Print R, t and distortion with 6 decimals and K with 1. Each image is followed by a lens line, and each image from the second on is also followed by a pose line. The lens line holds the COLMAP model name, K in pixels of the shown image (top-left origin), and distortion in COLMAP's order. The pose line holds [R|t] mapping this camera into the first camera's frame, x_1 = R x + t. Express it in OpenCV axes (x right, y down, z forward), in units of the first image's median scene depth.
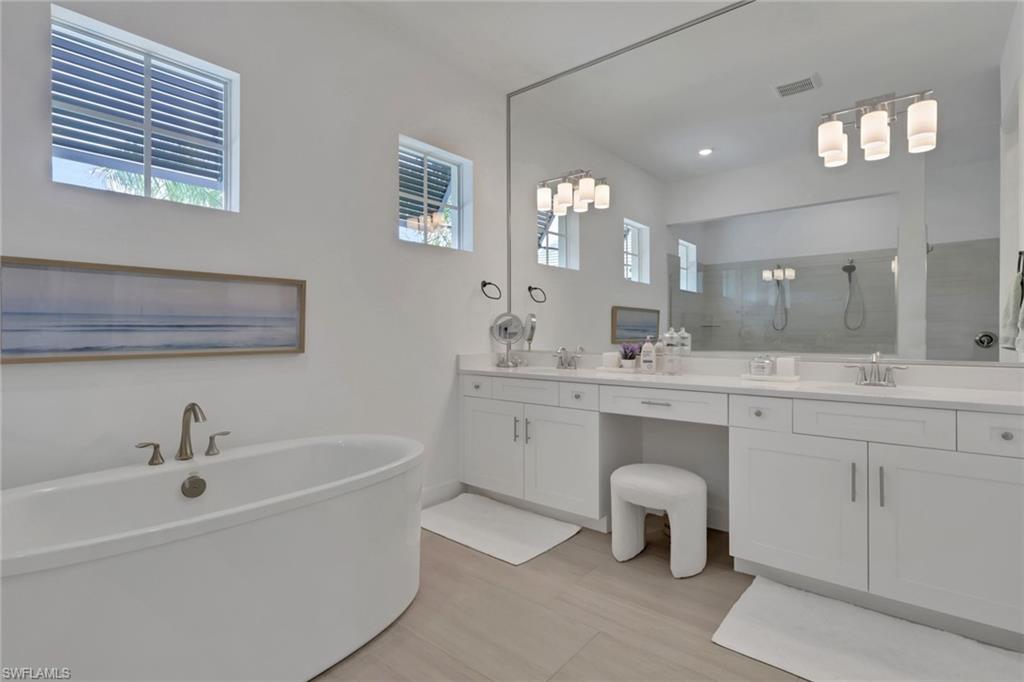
lens RADIAL K [[485.9, 0, 512.0], [0, 485.9, 341.0], [0, 0, 1]] dist [-0.003835, -0.000207]
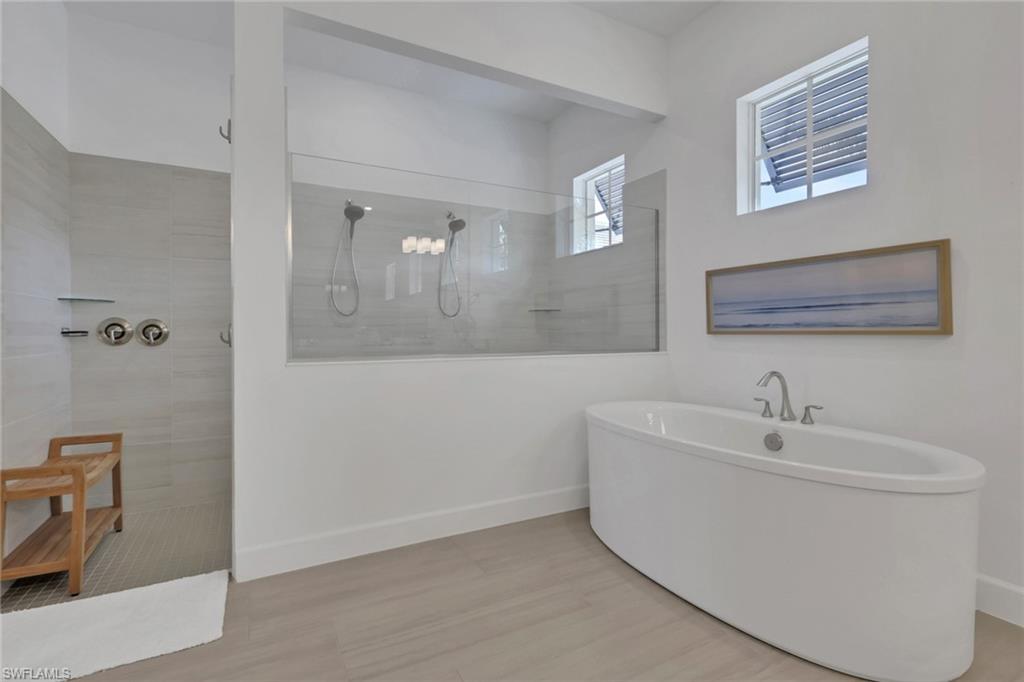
lens RADIAL K [[478.2, 0, 512.0], [0, 478.2, 341.0], [0, 0, 1]] dist [0.003173, 0.000081]
pose [[-0.395050, 0.052078, -0.917182, 0.643908], [0.019568, 0.998642, 0.048275, -0.018937], [0.918451, 0.001124, -0.395533, 0.822264]]
